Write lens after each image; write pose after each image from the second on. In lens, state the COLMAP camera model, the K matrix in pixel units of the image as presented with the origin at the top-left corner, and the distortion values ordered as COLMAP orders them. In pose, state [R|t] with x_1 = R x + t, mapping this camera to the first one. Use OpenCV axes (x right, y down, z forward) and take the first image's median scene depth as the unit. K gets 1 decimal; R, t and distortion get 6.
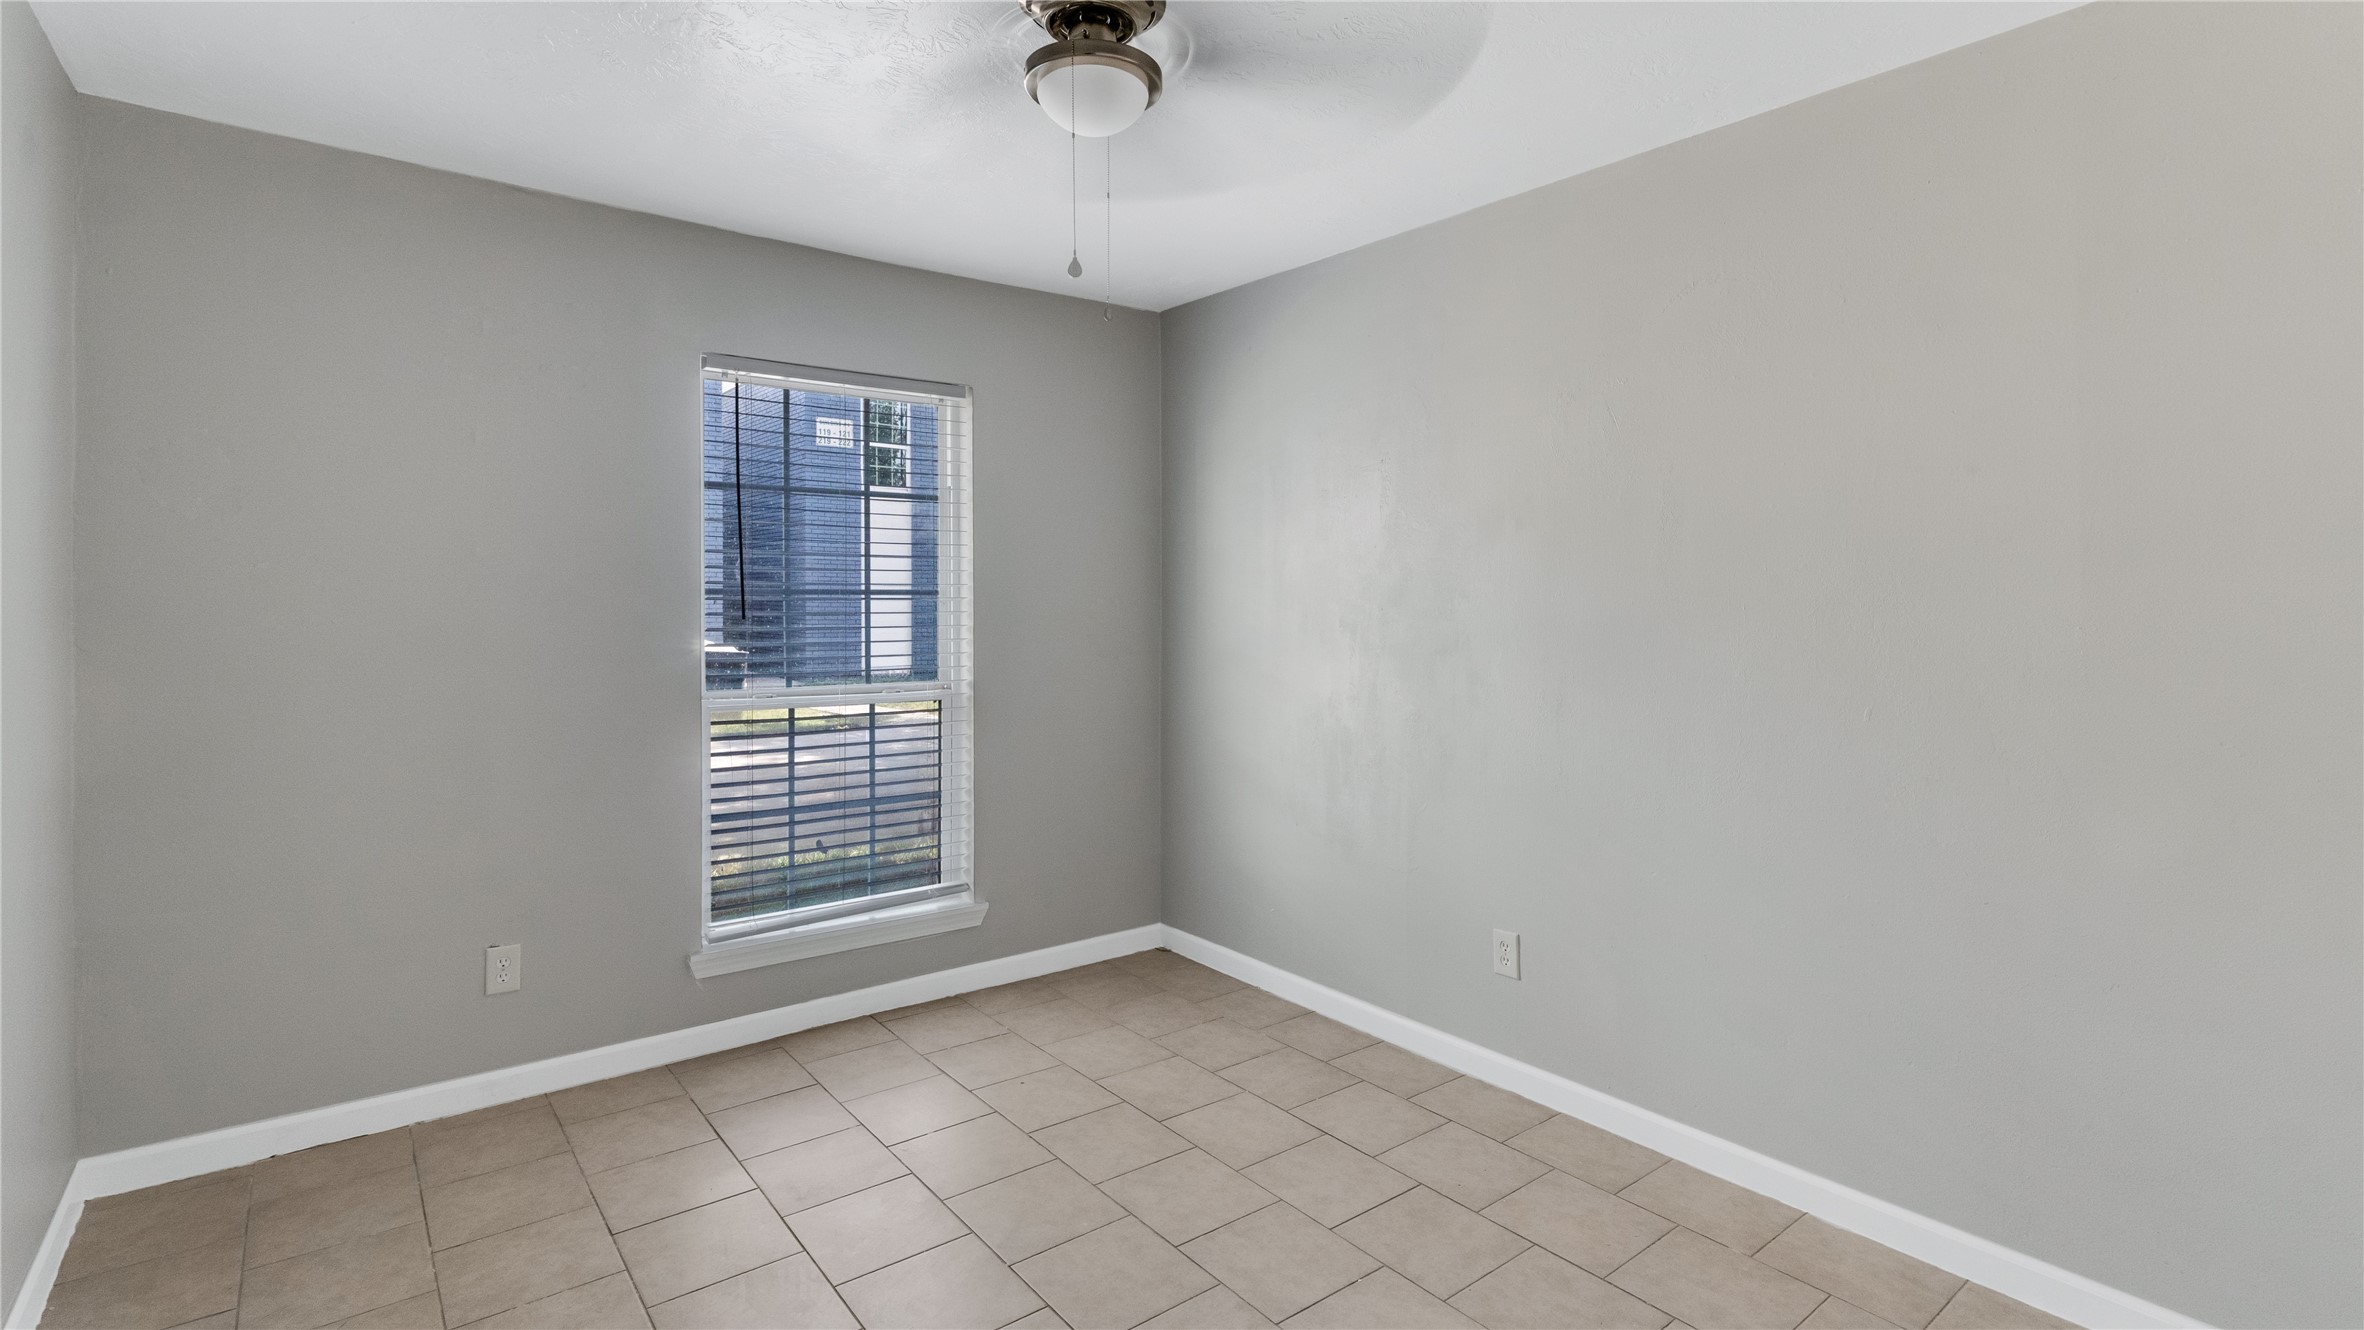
lens RADIAL K [[1095.5, 0, 1174.8], [0, 1095.5, 639.7], [0, 0, 1]] dist [-0.001028, -0.000406]
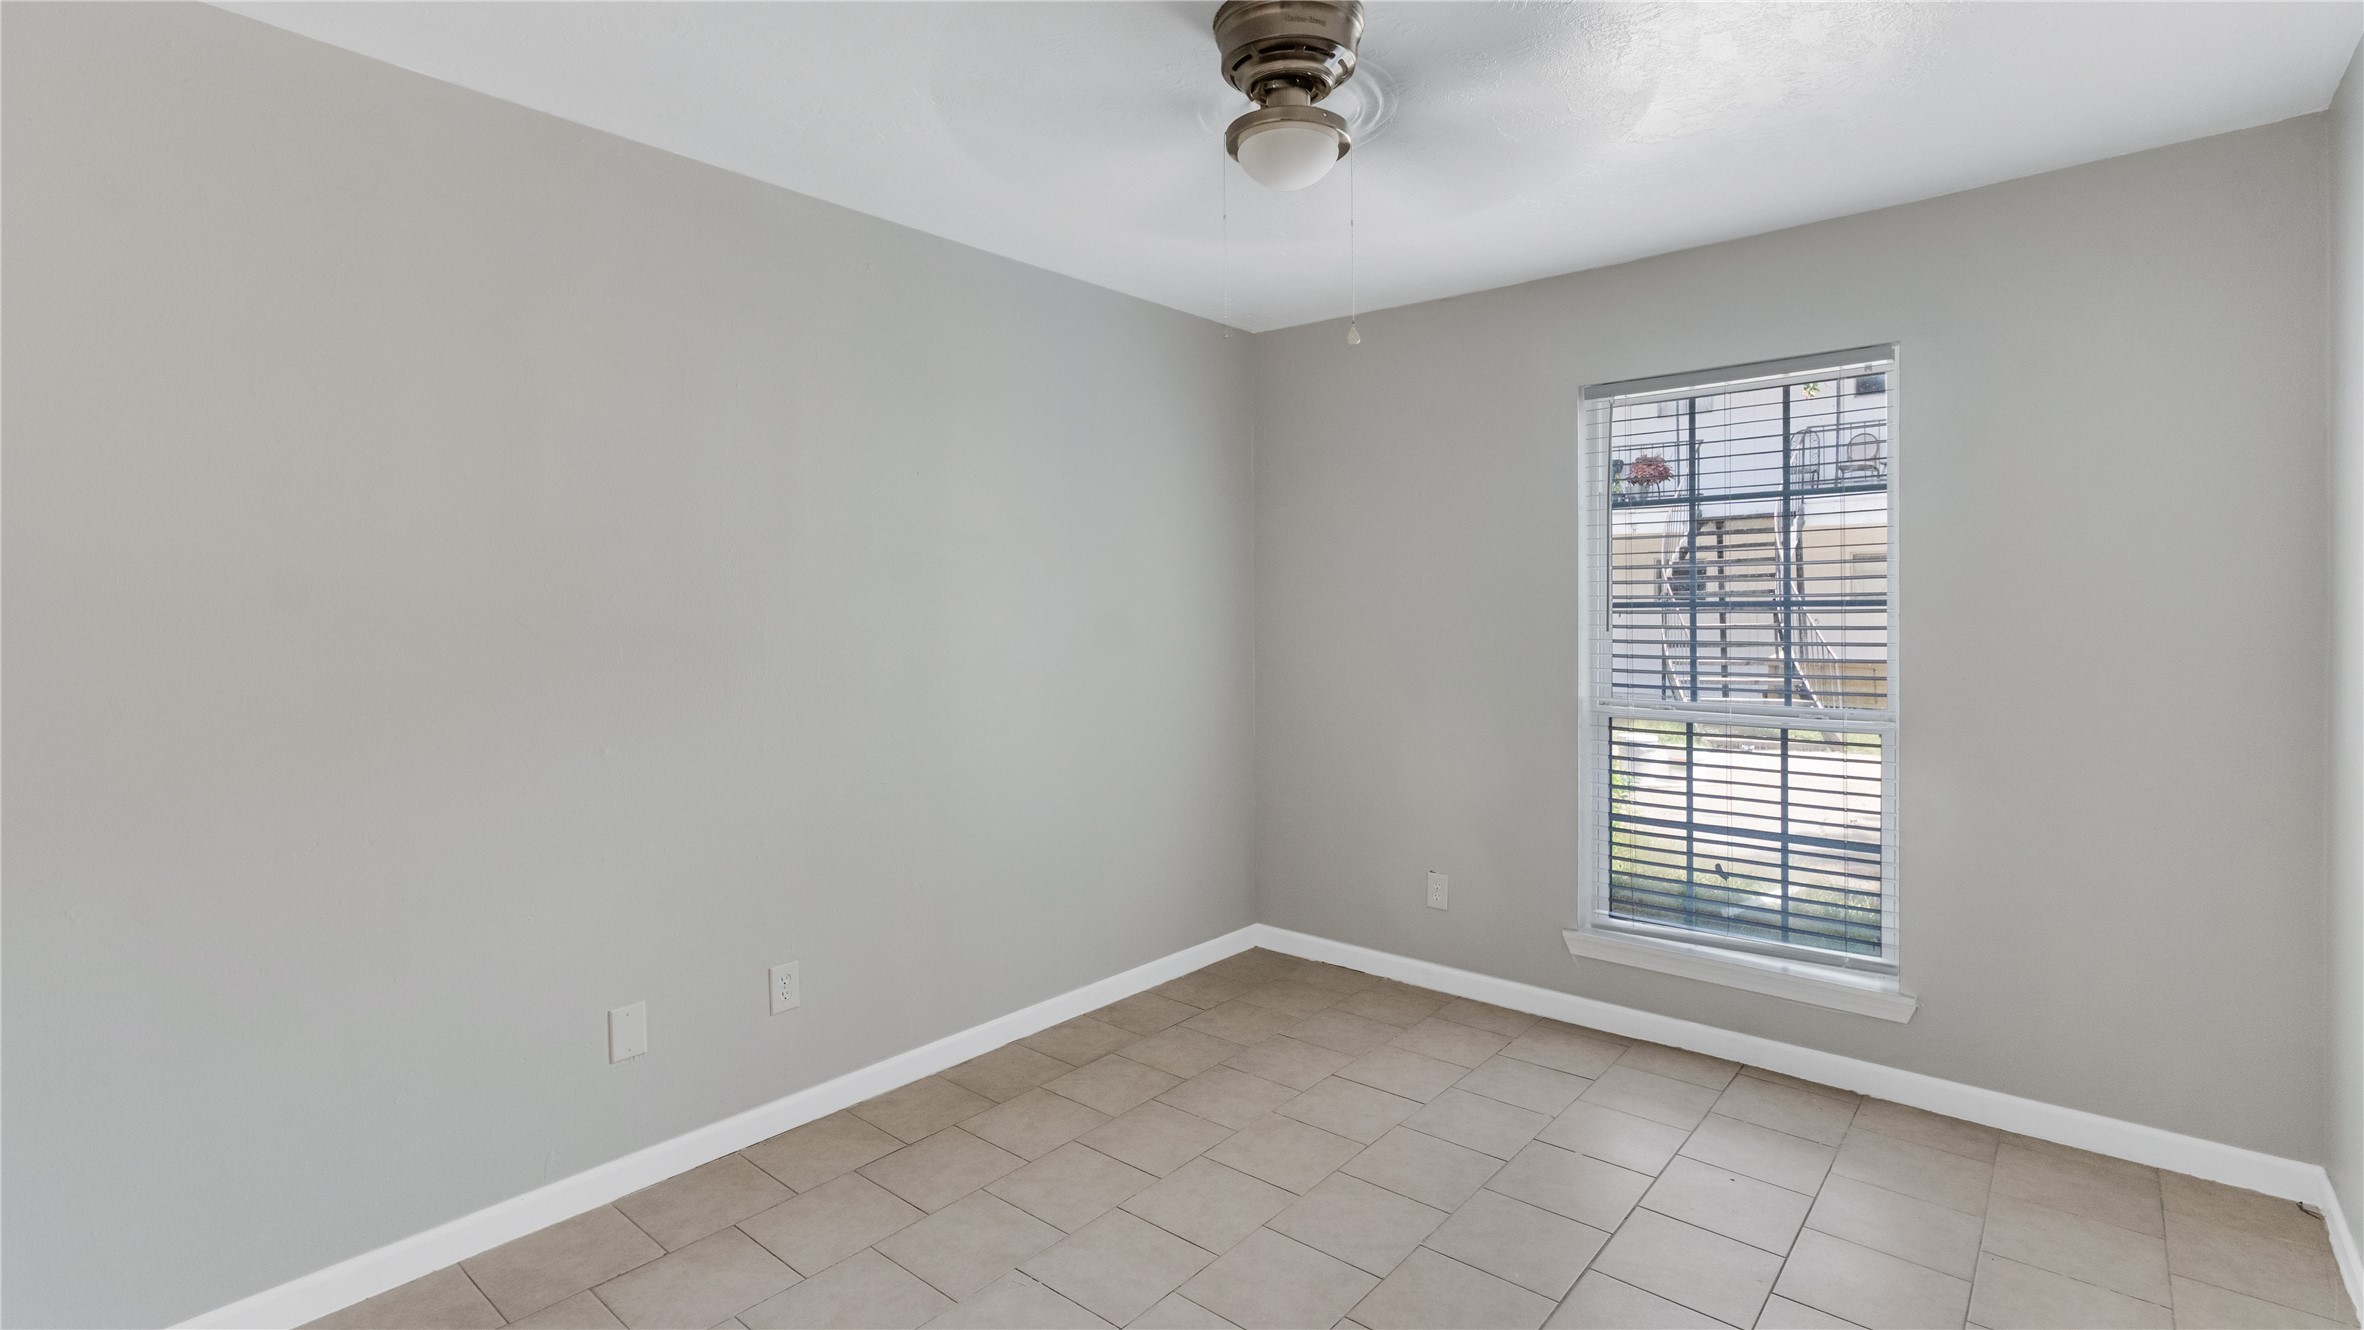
lens RADIAL K [[1077.2, 0, 1168.4], [0, 1077.2, 672.0], [0, 0, 1]] dist [0.009990, -0.000025]
pose [[0.208802, 0.051678, -0.976592, 0.538263], [-0.030437, 0.998462, 0.046328, -0.015065], [0.977484, 0.020051, 0.210054, 0.361926]]
